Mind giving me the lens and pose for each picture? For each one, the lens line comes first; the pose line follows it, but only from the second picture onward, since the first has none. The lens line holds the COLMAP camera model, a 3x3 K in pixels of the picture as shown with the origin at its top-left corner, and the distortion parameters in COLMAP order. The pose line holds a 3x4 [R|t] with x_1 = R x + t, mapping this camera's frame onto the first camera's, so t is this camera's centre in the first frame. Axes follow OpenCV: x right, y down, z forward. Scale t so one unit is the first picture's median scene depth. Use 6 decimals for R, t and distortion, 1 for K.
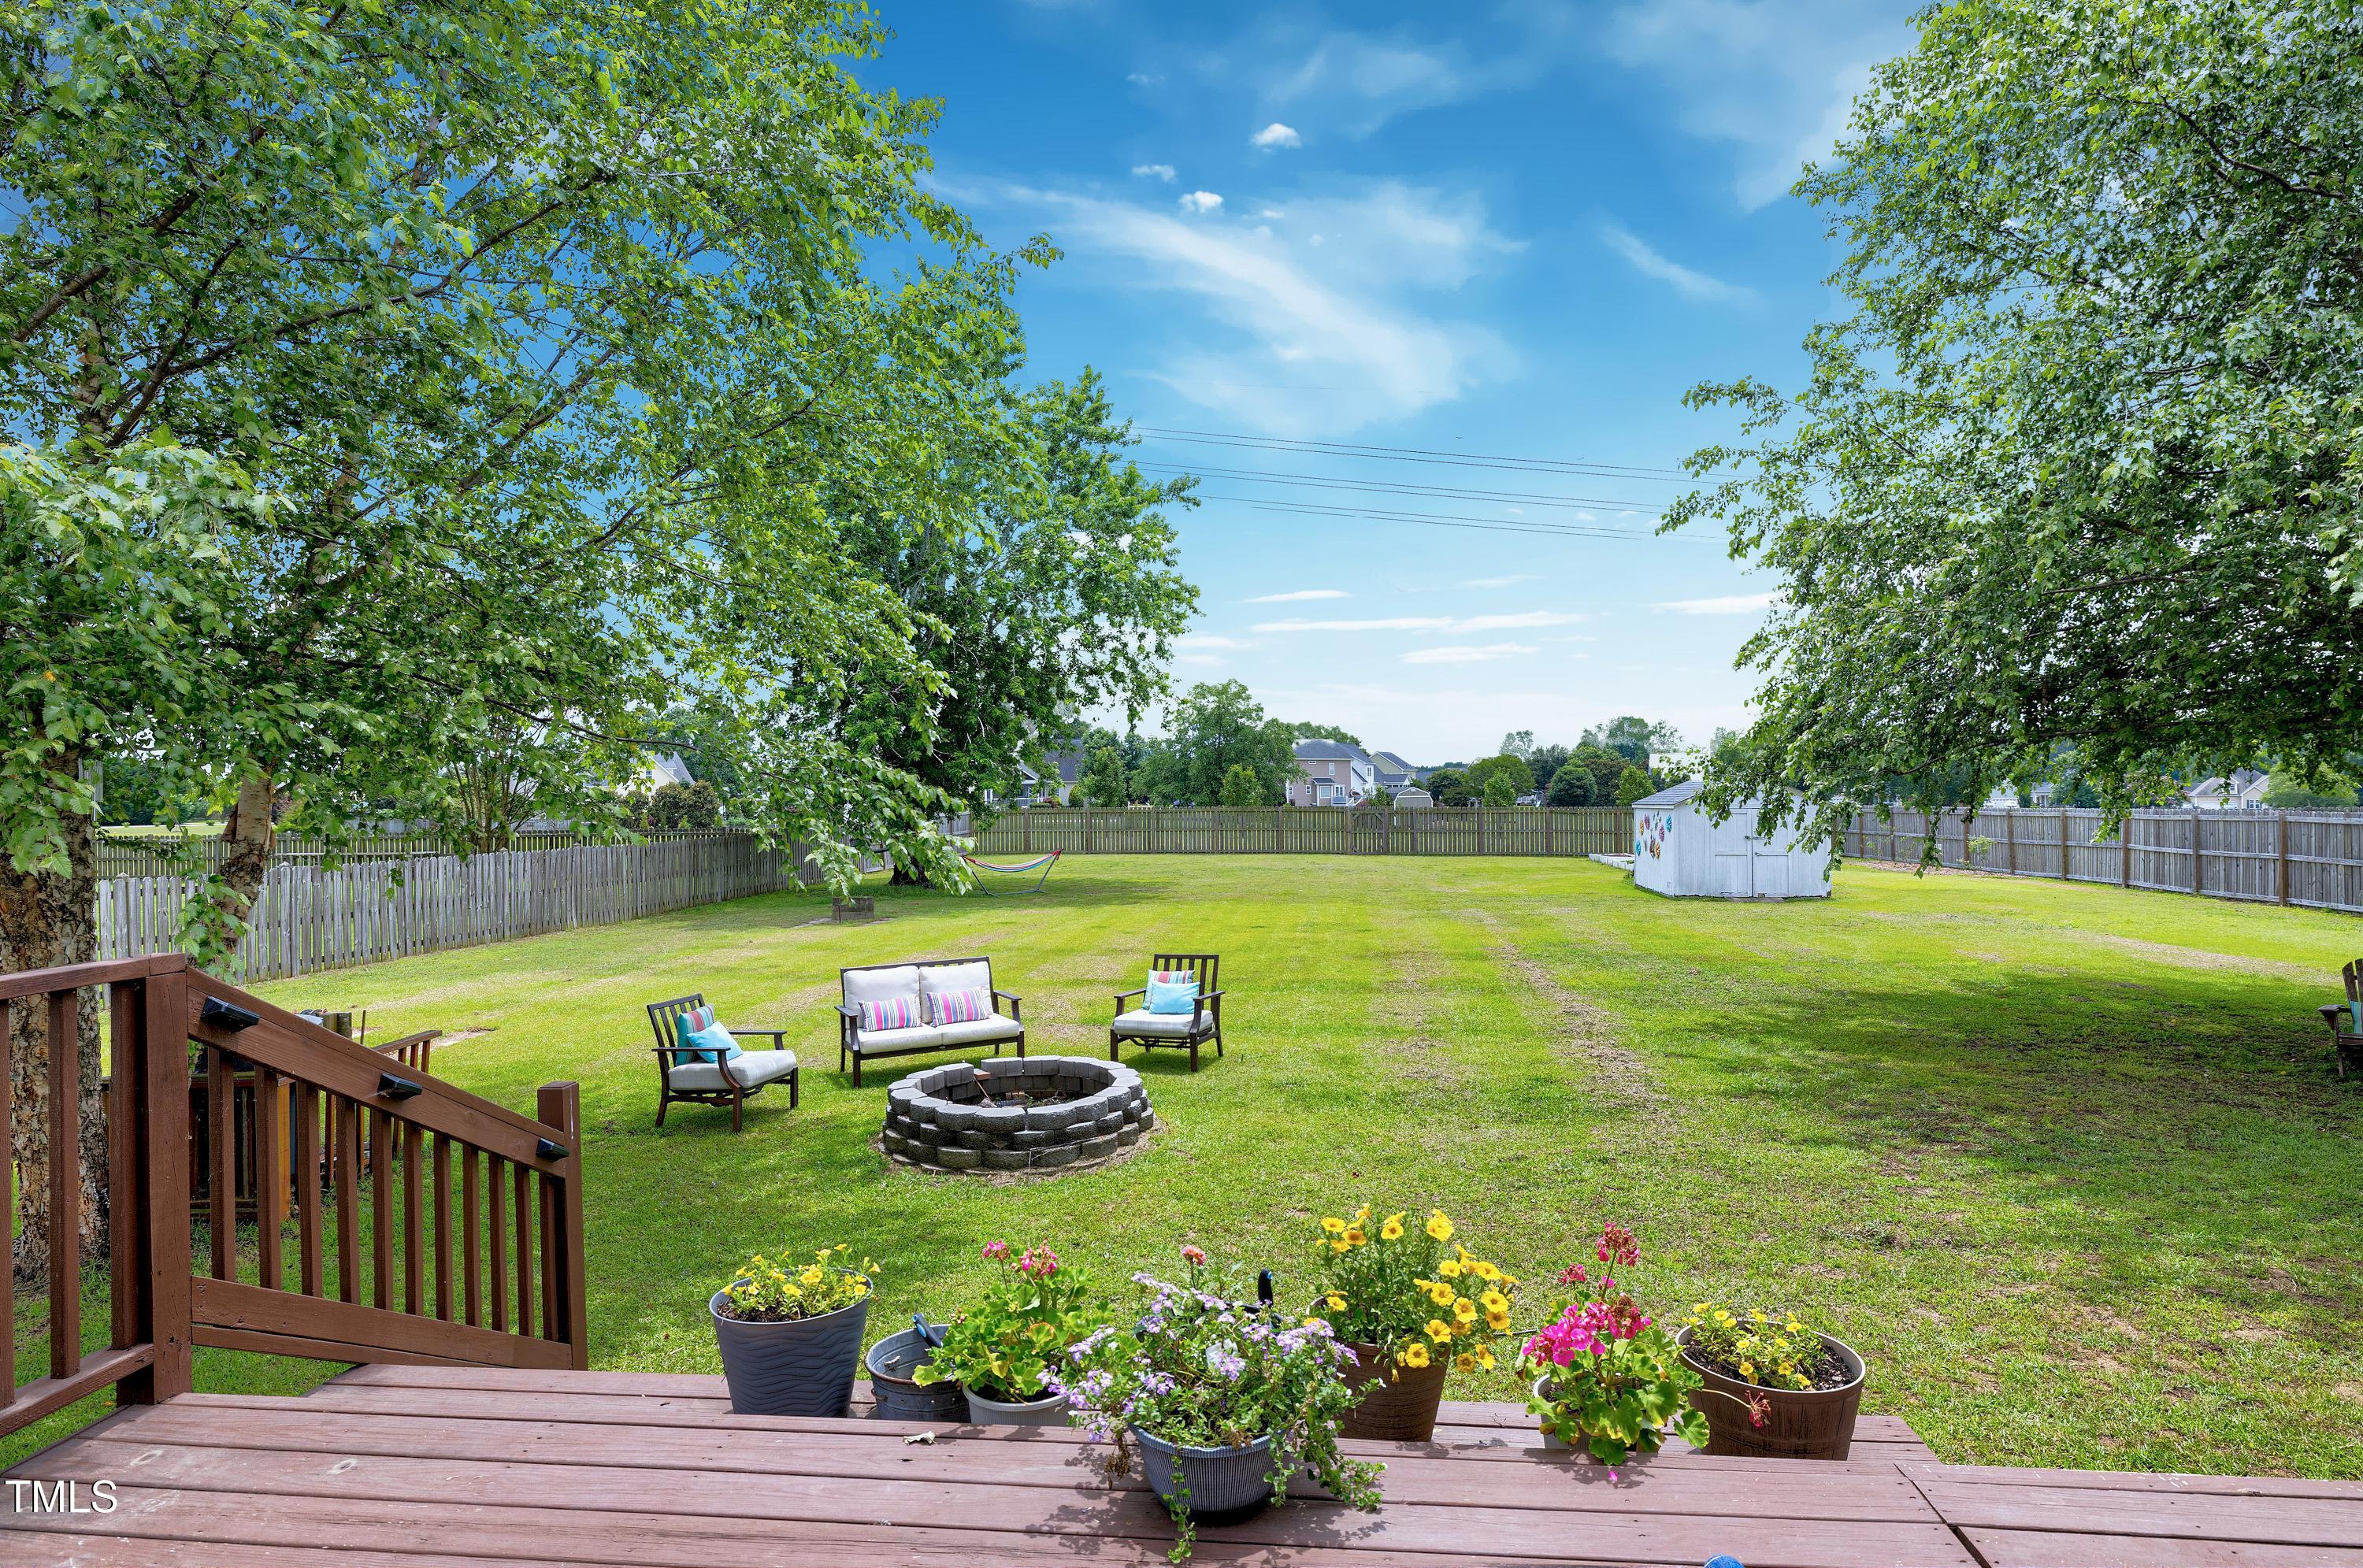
lens RADIAL K [[1286.7, 0, 1156.1], [0, 1286.7, 783.7], [0, 0, 1]] dist [0.006978, 0.000962]
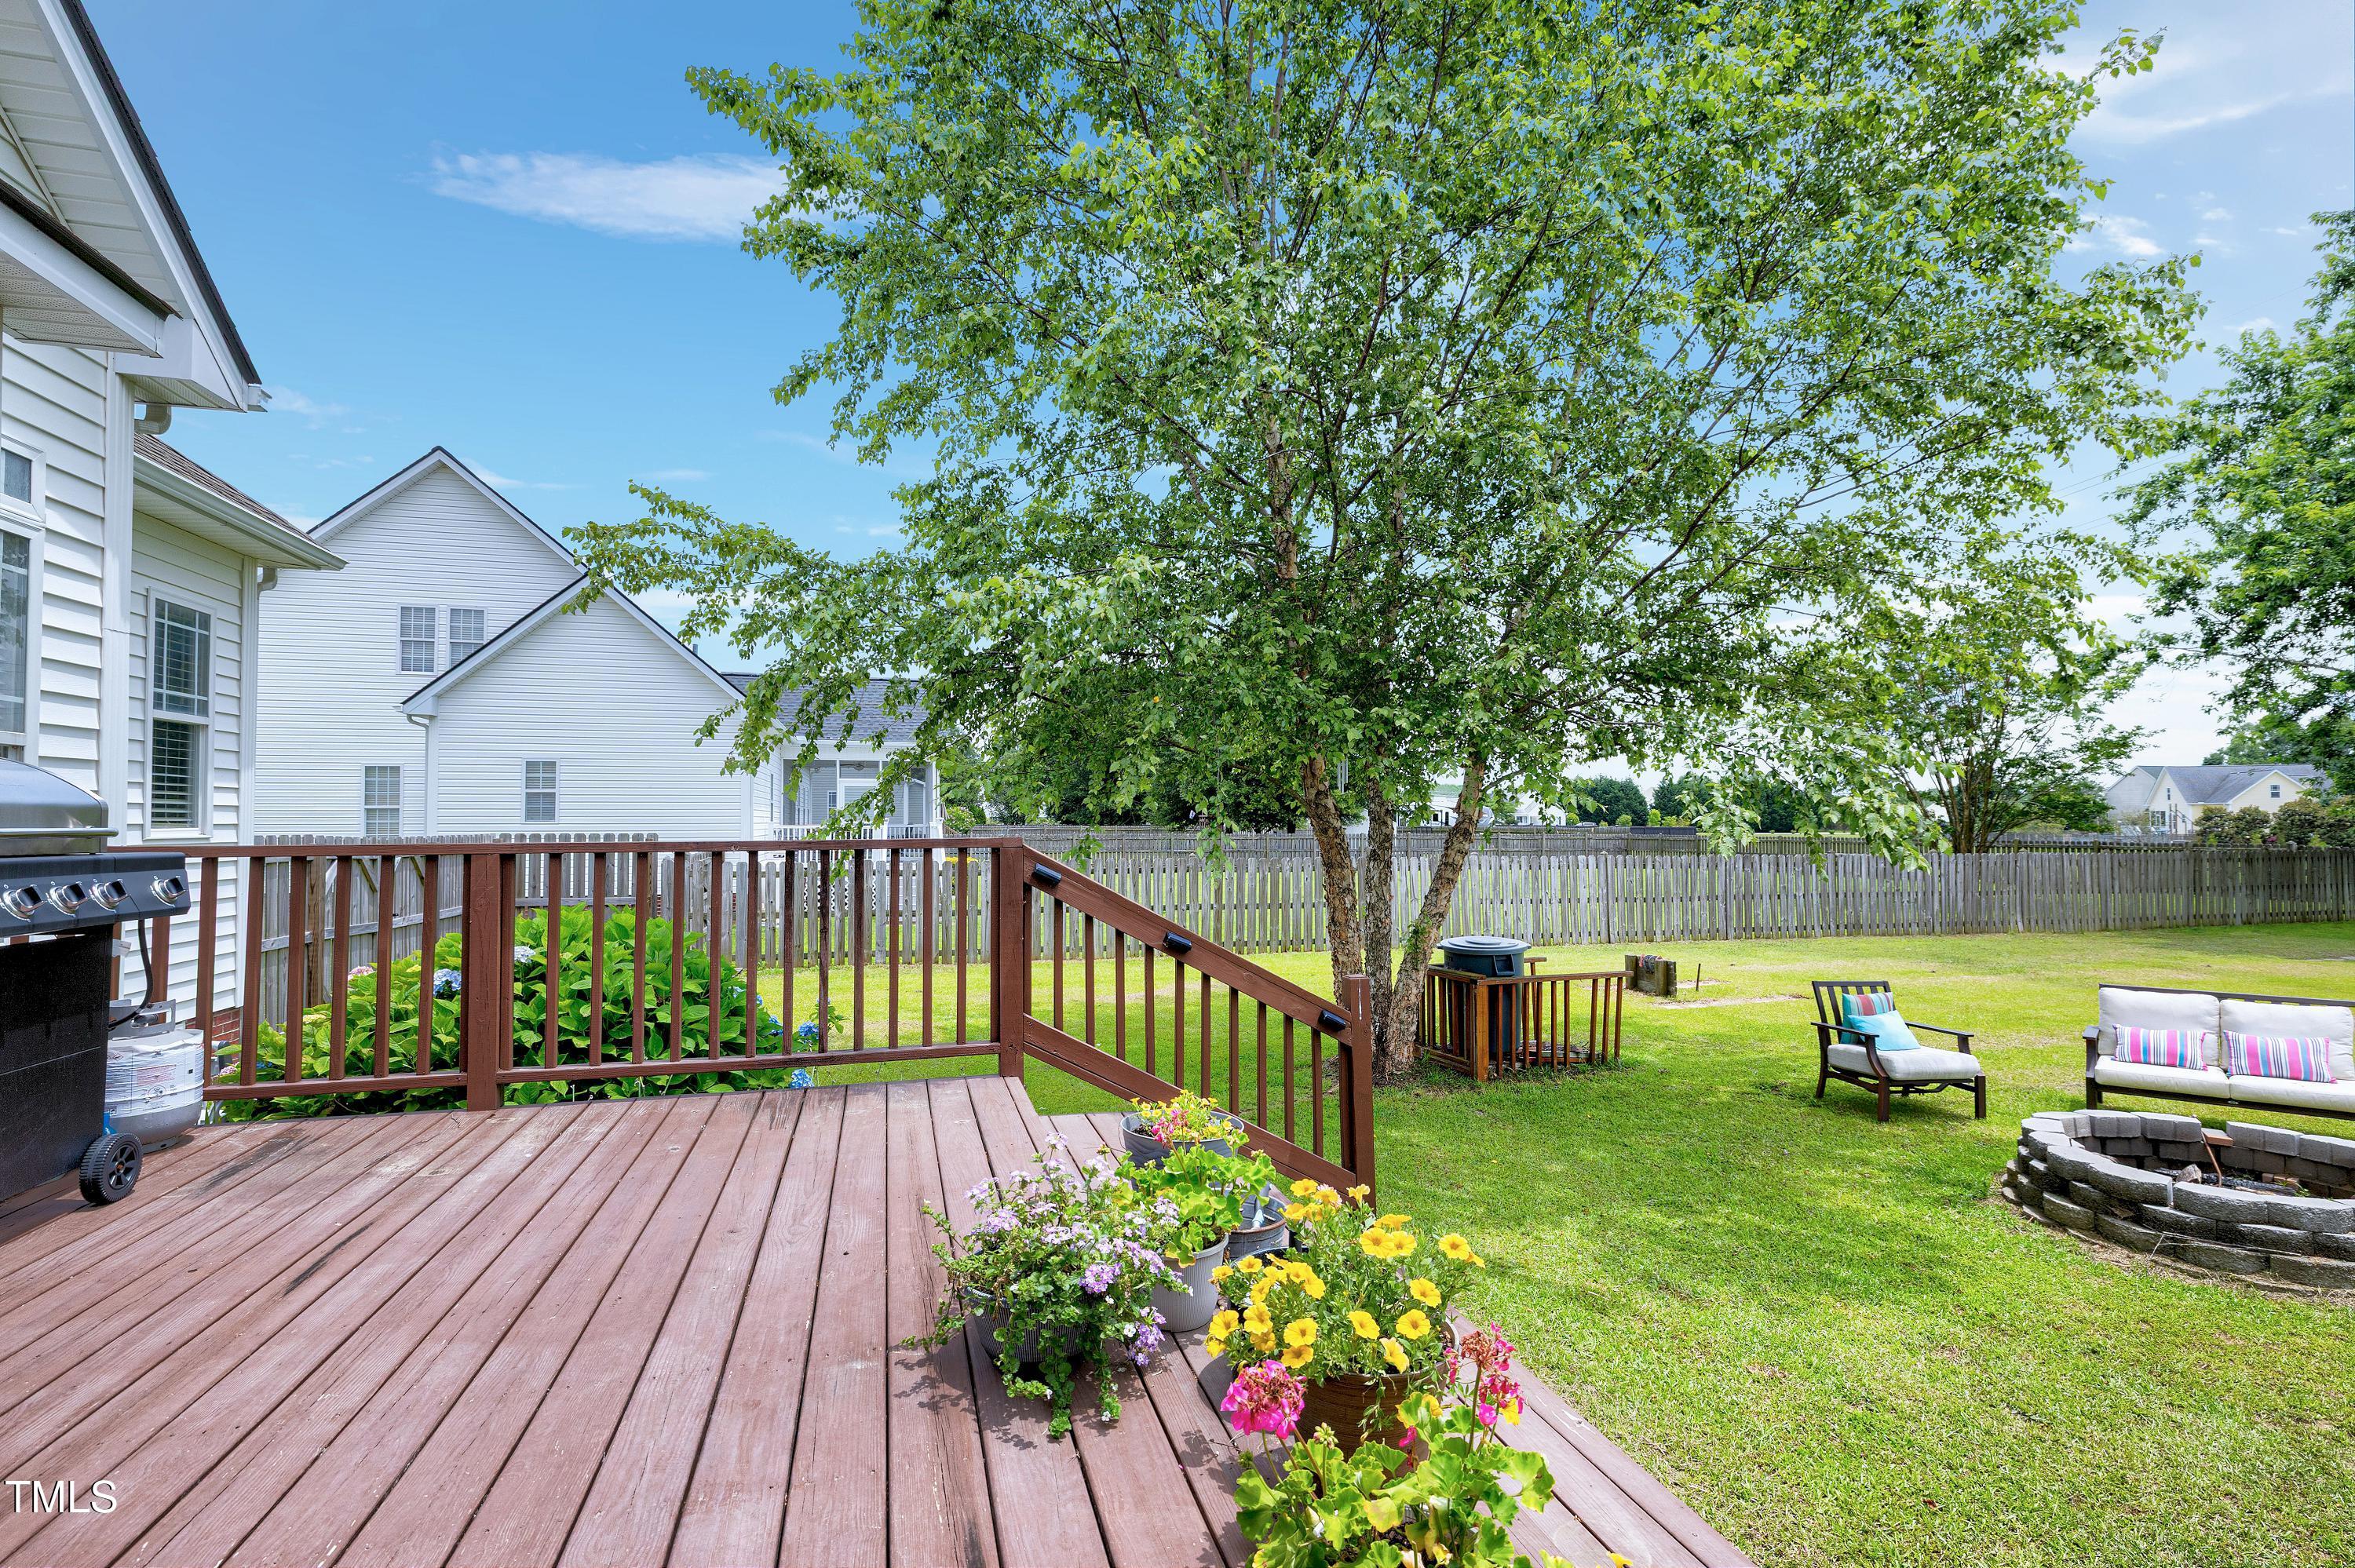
lens RADIAL K [[1075.5, 0, 1175.1], [0, 1075.5, 803.7], [0, 0, 1]] dist [-0.002373, -0.000048]
pose [[0.388806, 0.003333, -0.921314, 0.211432], [-0.000044, 0.999994, 0.003598, 0.024431], [0.921320, -0.001358, 0.388803, 0.181053]]
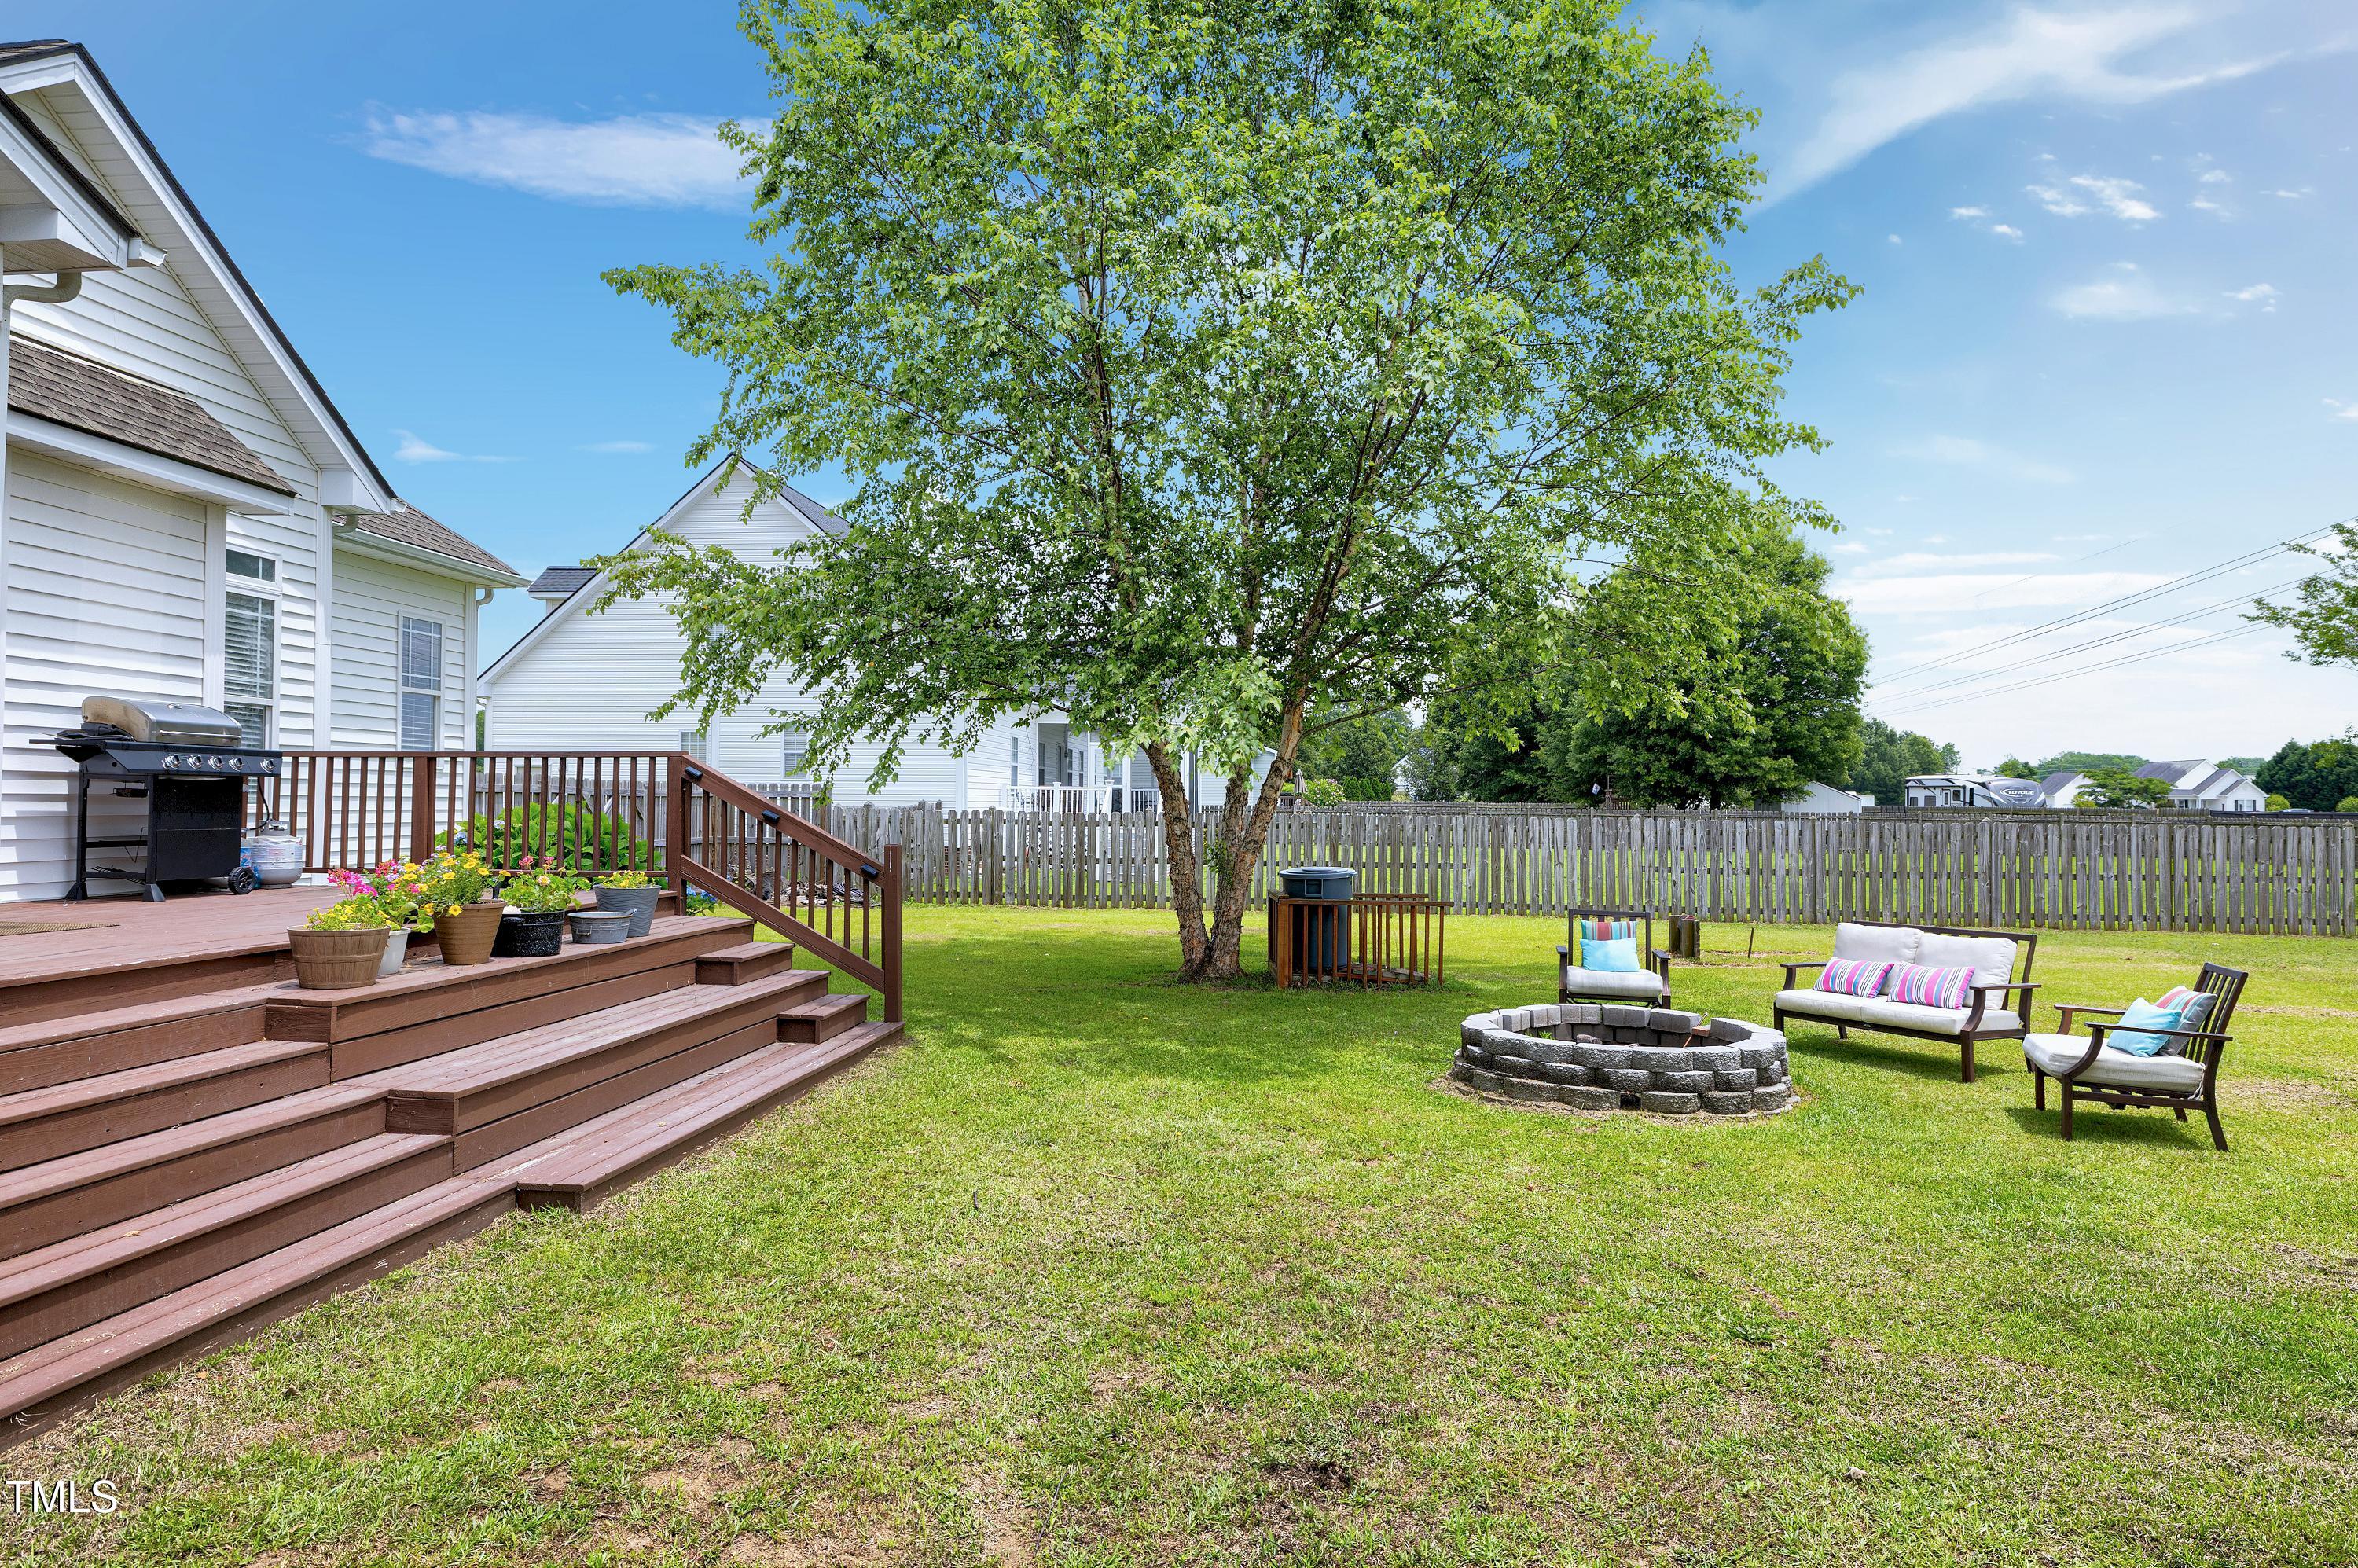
lens RADIAL K [[1284.0, 0, 1153.6], [0, 1284.0, 783.7], [0, 0, 1]] dist [0.006978, 0.000962]
pose [[0.017272, 0.007843, -0.999820, 0.755888], [-0.001016, 0.999969, 0.007827, 0.062081], [0.999850, 0.000880, 0.017280, 0.683586]]
